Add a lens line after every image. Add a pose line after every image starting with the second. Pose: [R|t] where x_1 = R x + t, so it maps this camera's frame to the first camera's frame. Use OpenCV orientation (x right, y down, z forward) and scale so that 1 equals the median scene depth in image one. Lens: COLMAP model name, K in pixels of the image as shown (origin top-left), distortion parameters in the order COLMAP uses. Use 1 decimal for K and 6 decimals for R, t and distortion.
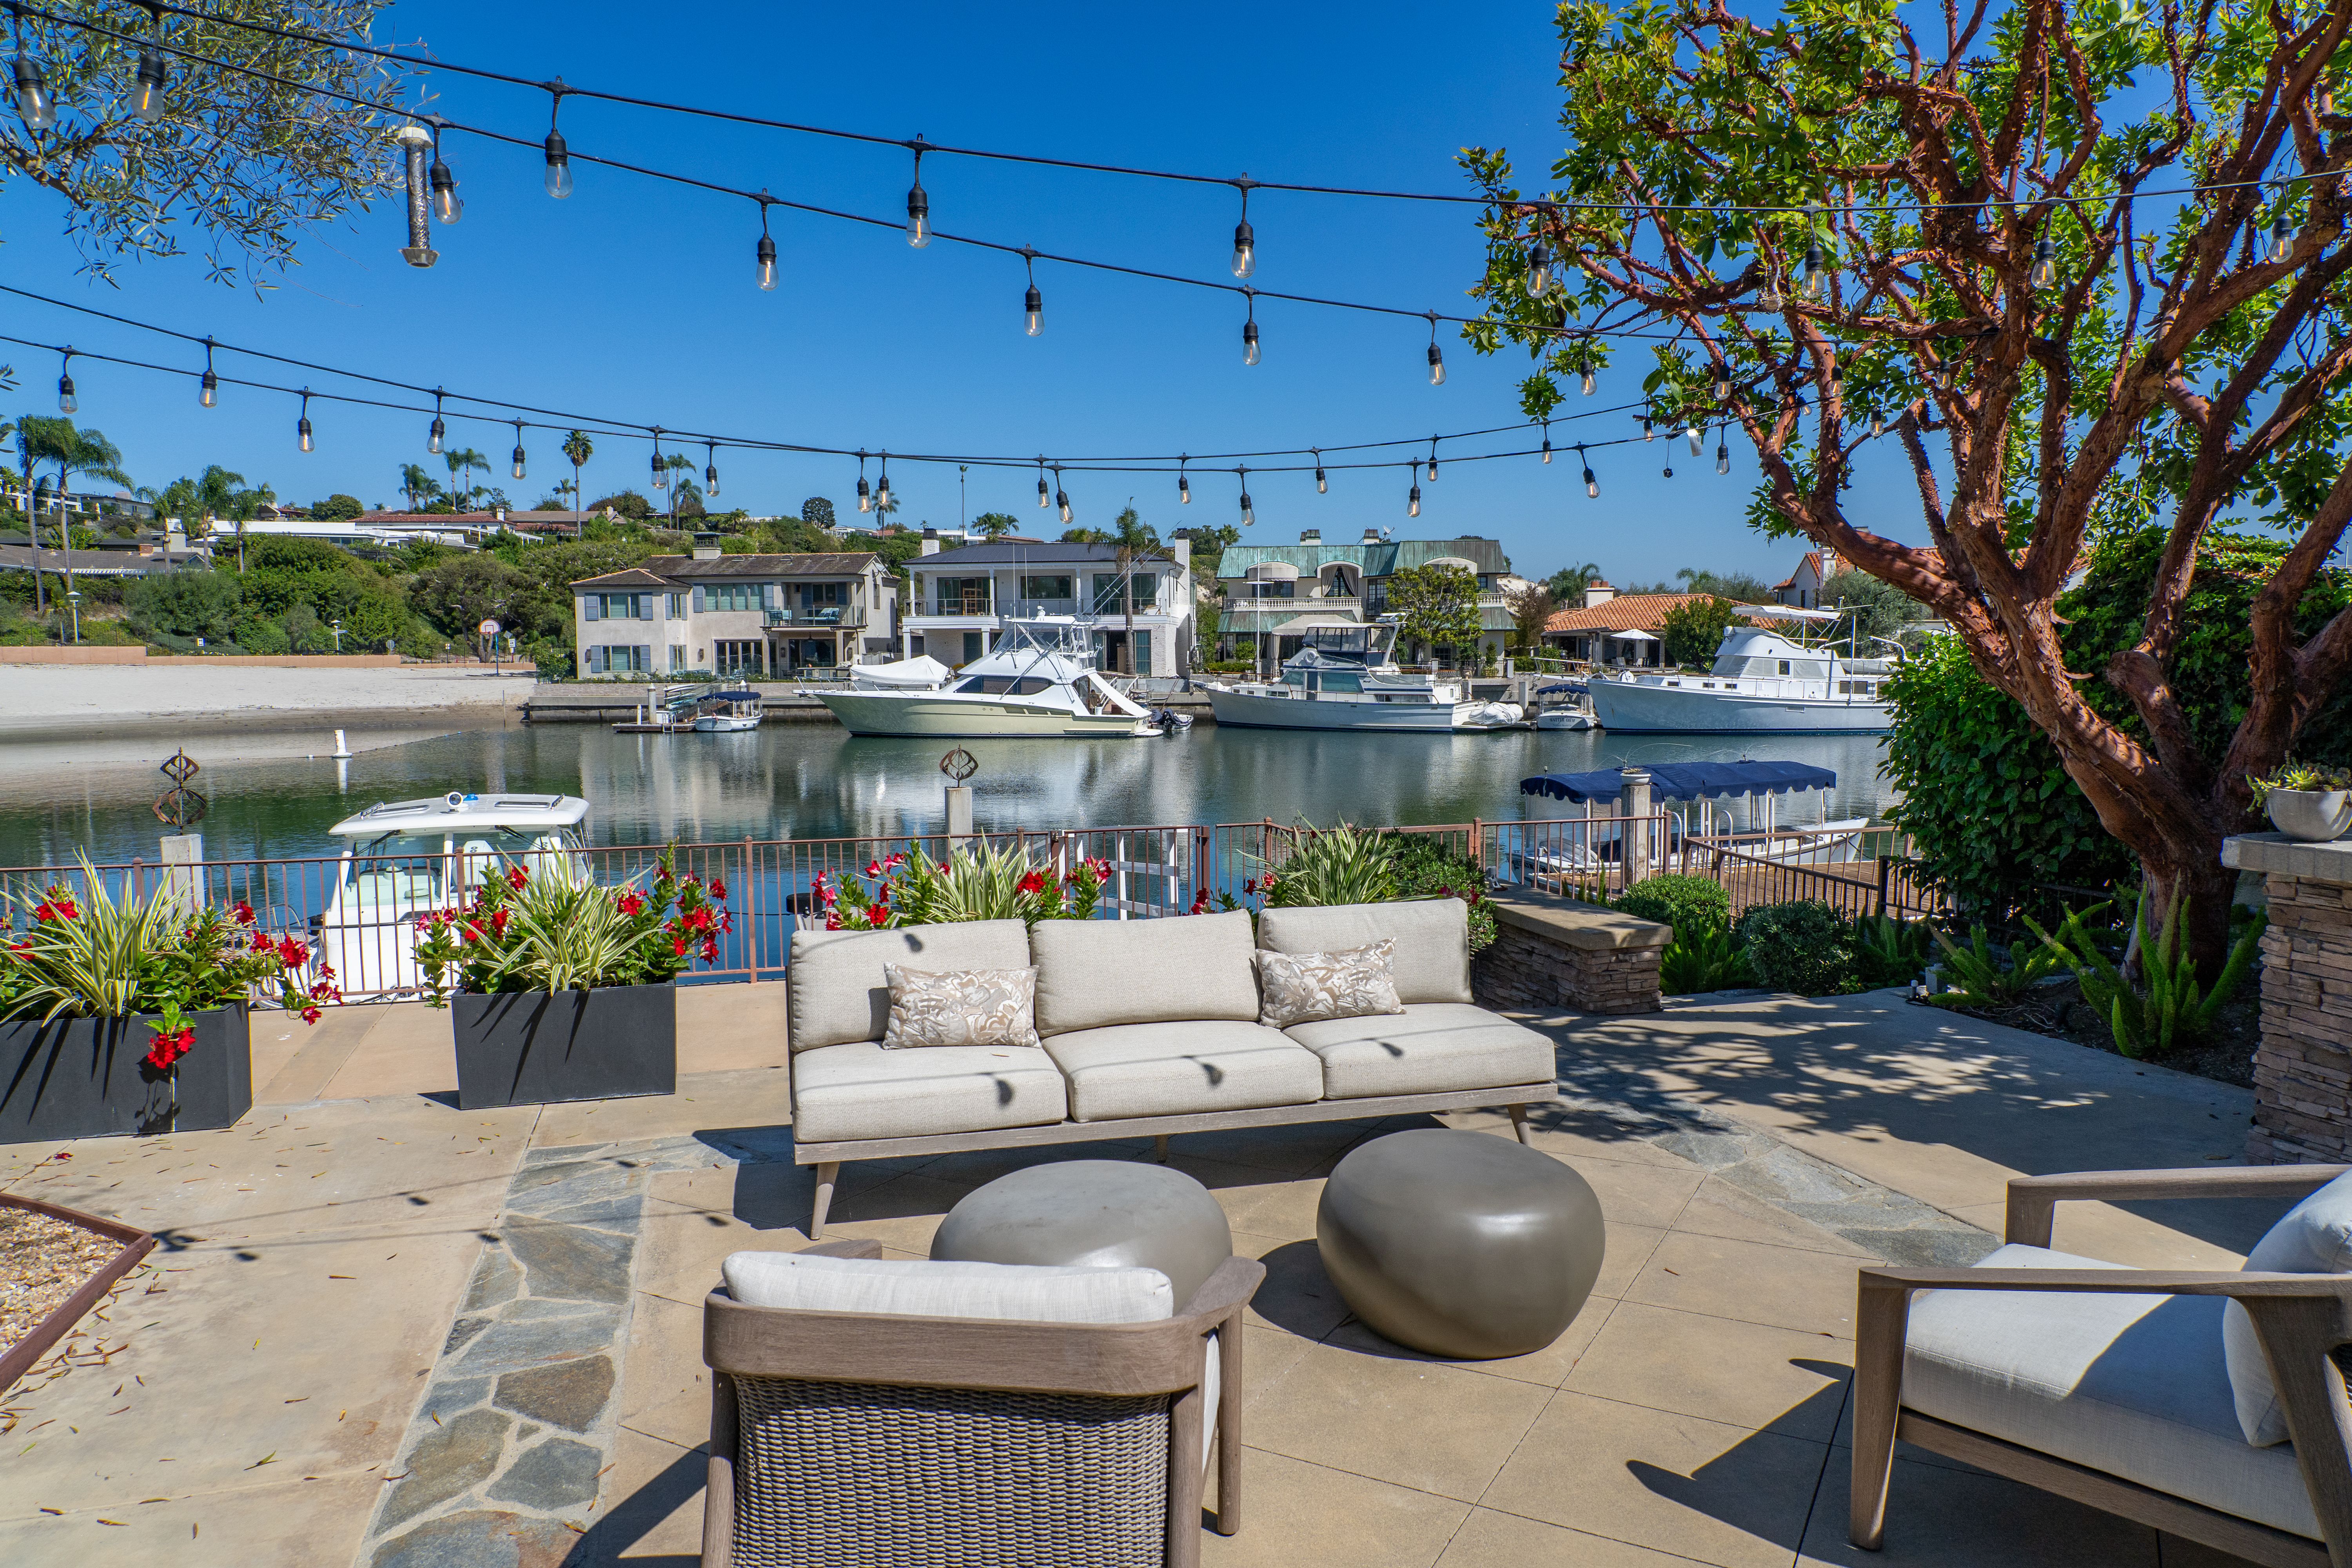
lens RADIAL K [[1599.5, 0, 1158.9], [0, 1599.5, 802.9], [0, 0, 1]] dist [-0.016487, 0.006144]
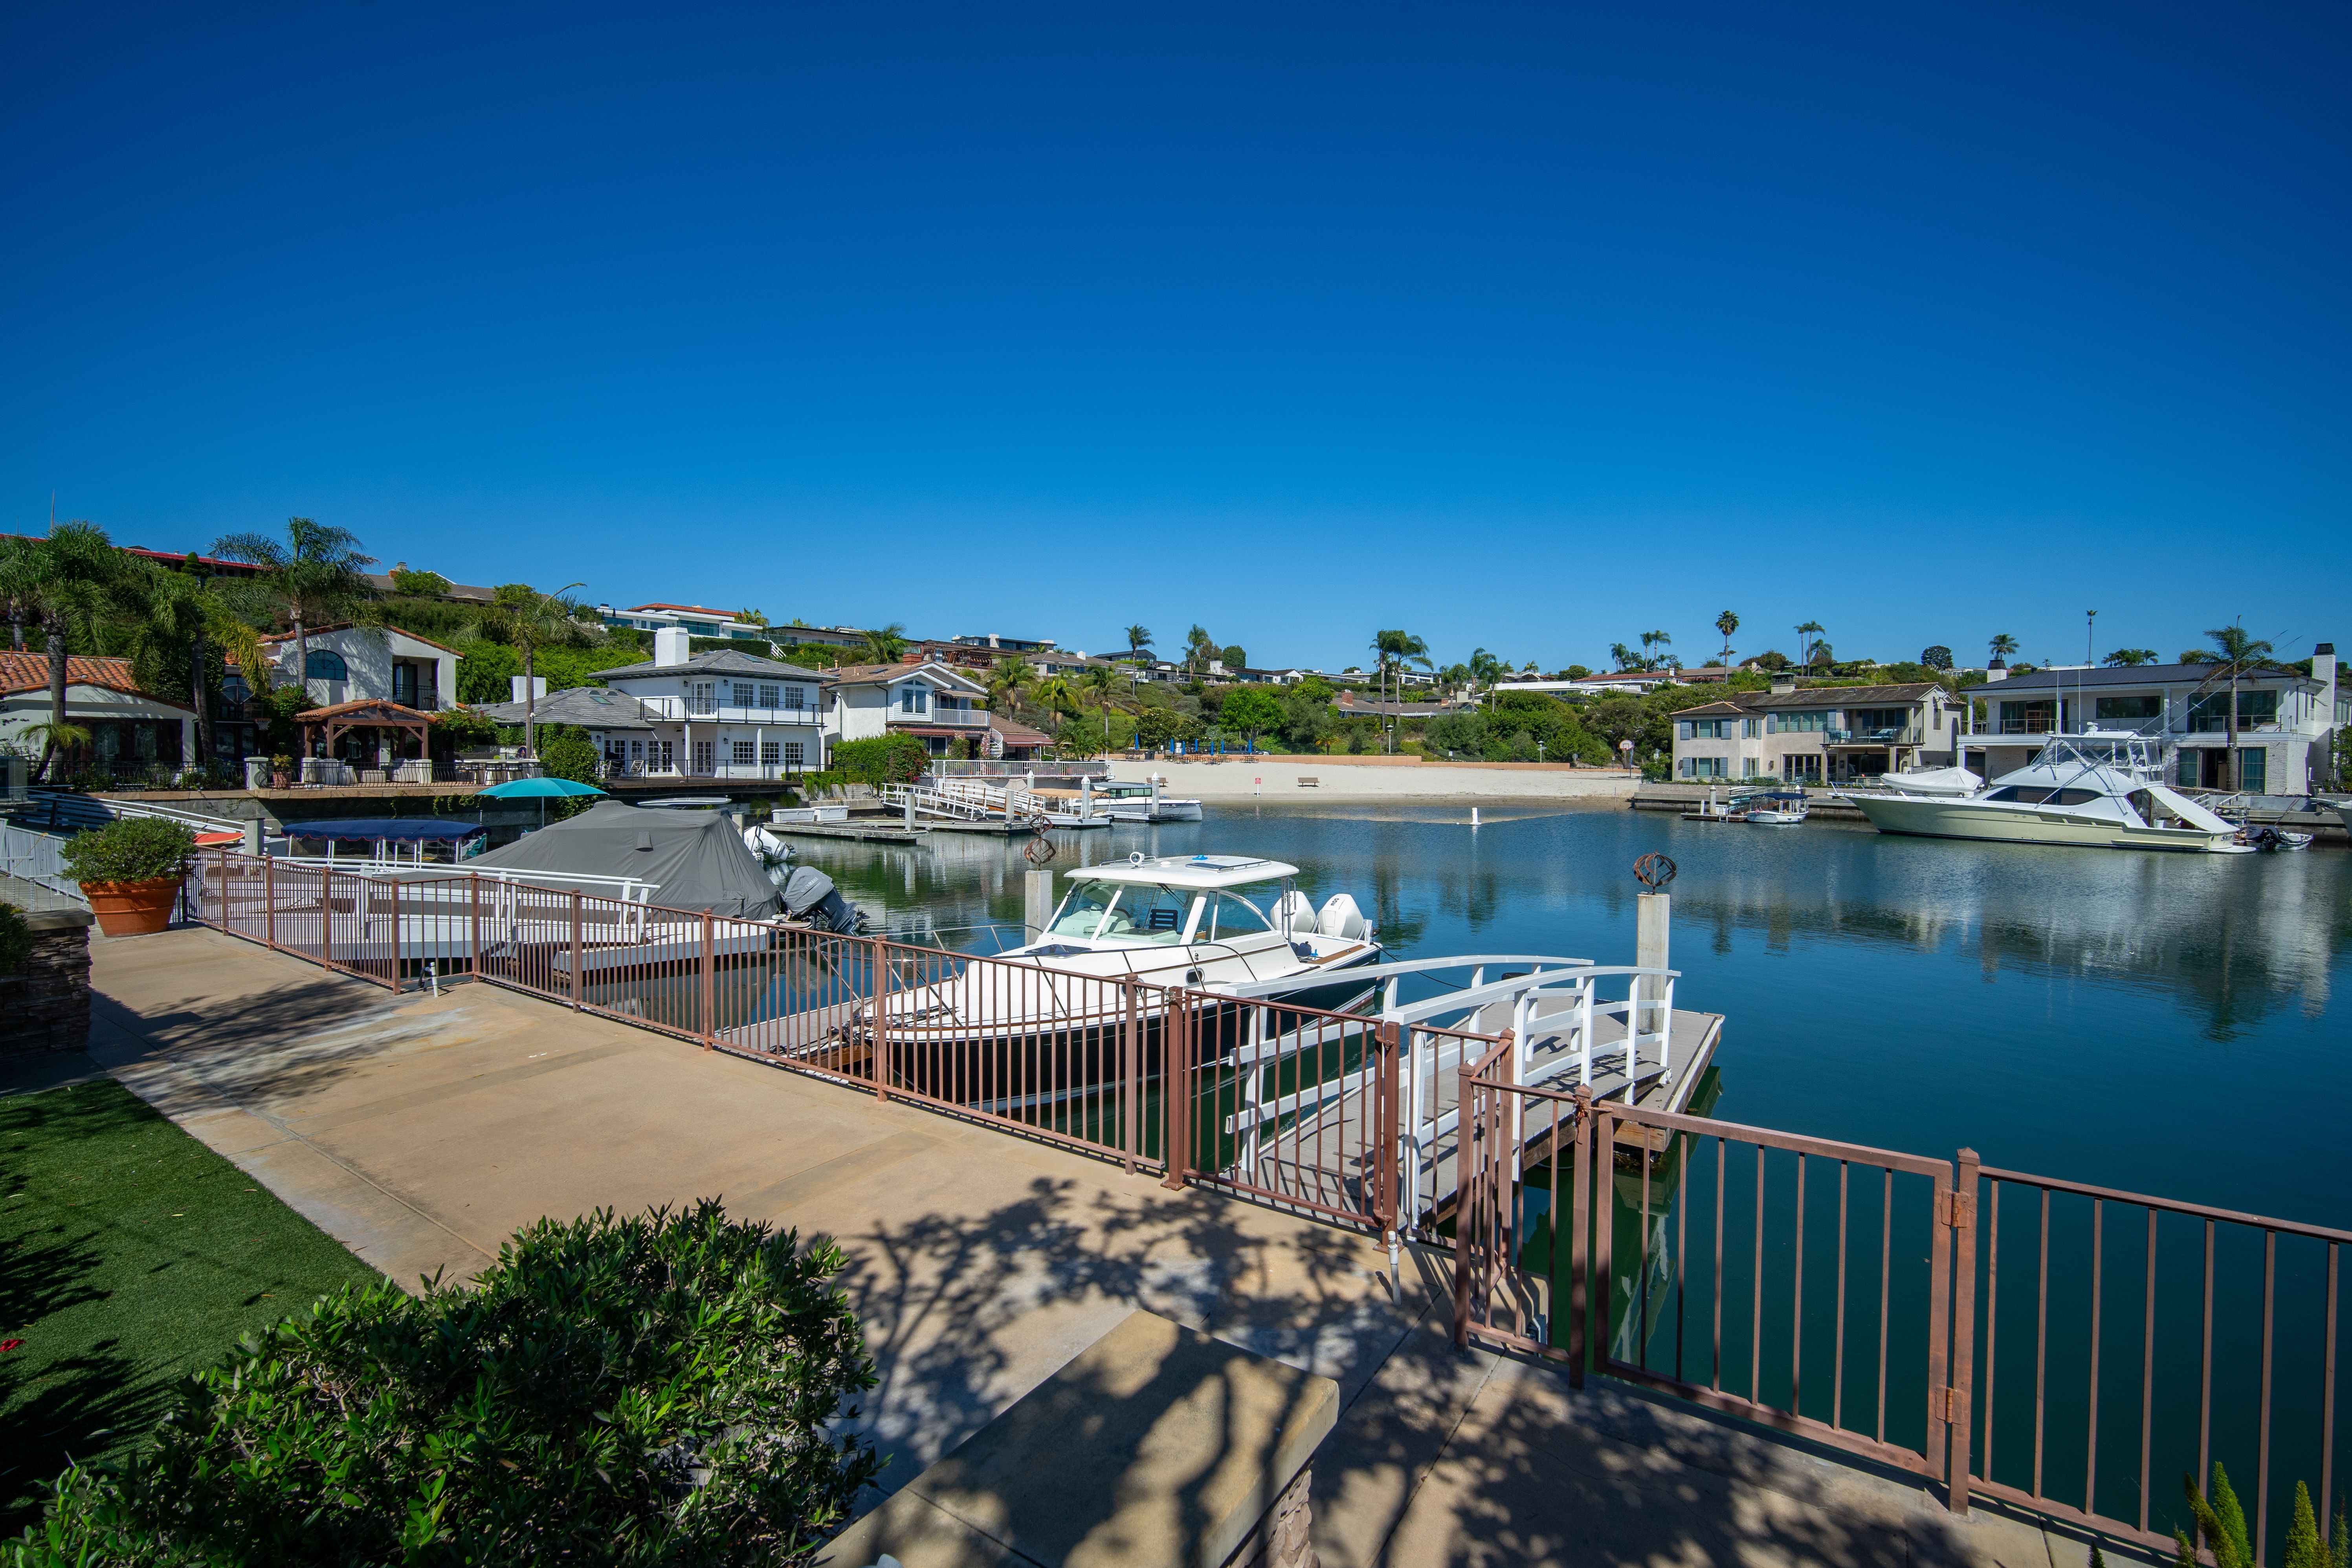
lens RADIAL K [[1022.5, 0, 1167.5], [0, 1022.5, 781.8], [0, 0, 1]] dist [-0.015131, 0.005079]
pose [[0.647881, 0.026451, -0.761282, 0.033402], [-0.084408, 0.995735, -0.037237, -0.006149], [0.757050, 0.088384, 0.647351, 0.087472]]
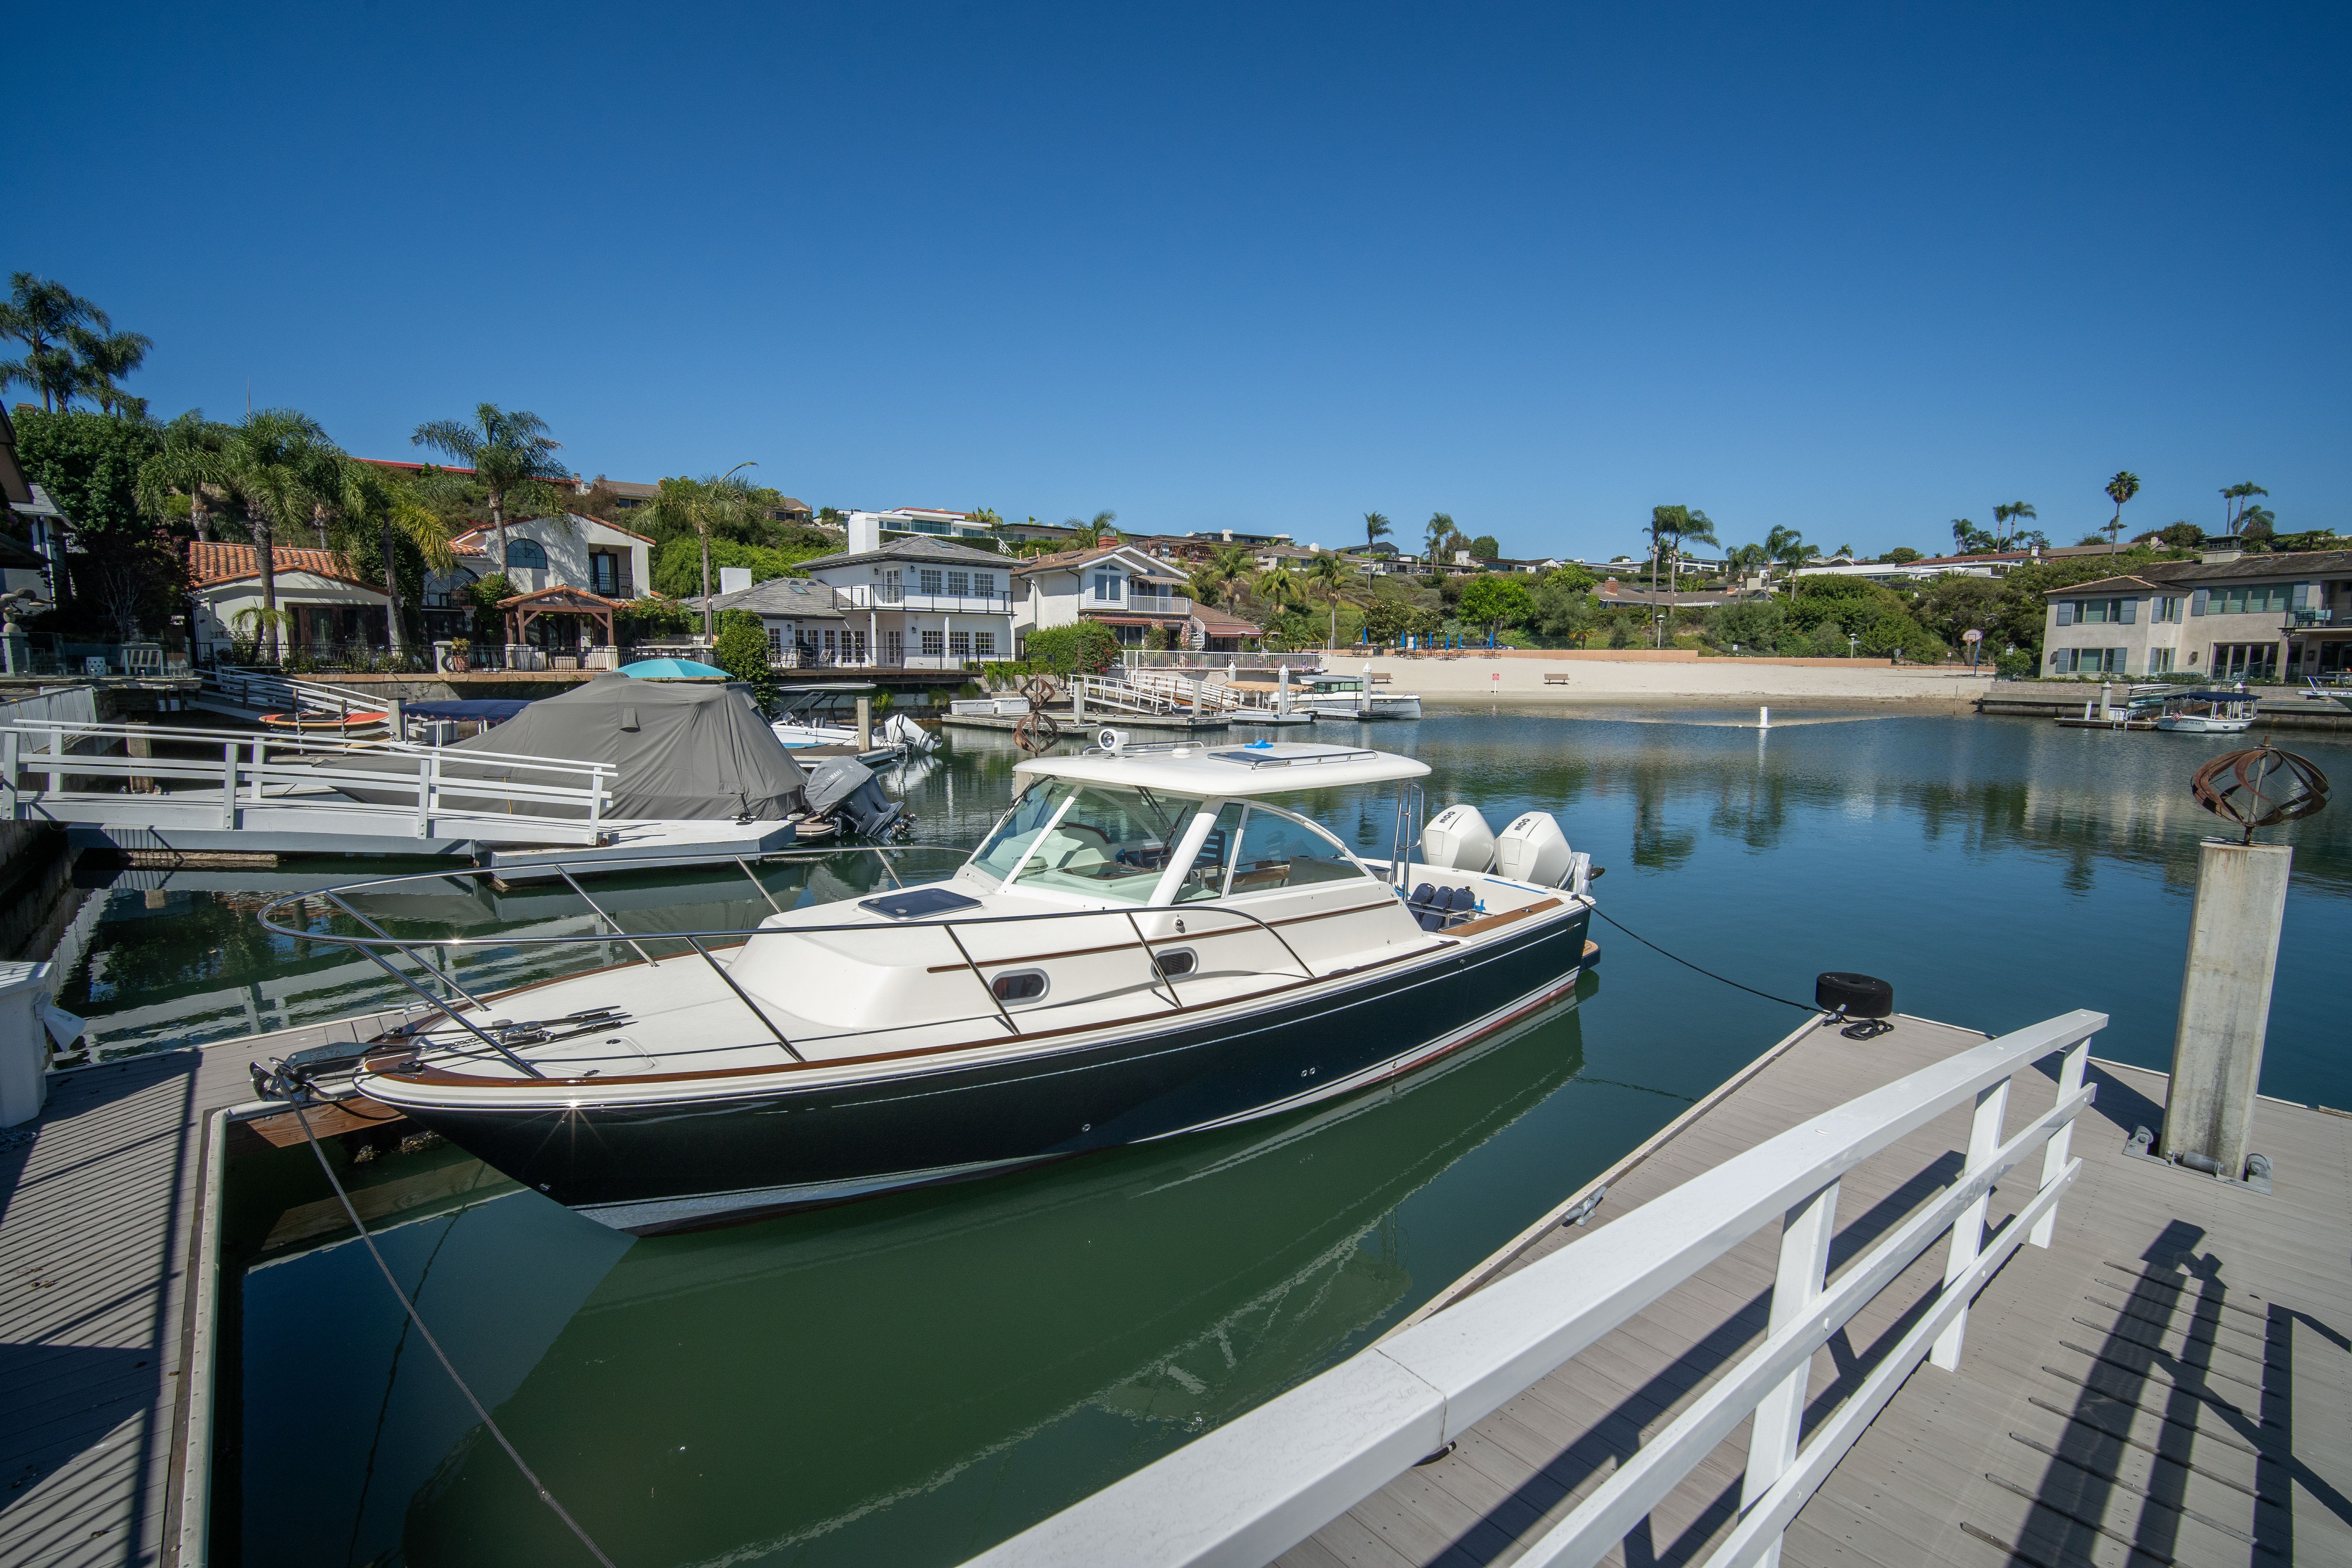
lens RADIAL K [[1023.1, 0, 1168.0], [0, 1023.1, 780.9], [0, 0, 1]] dist [-0.013918, 0.005105]
pose [[0.453120, 0.112008, -0.884385, -0.004811], [-0.094576, 0.992516, 0.077246, -0.003984], [0.886418, 0.048640, 0.460322, 0.145335]]
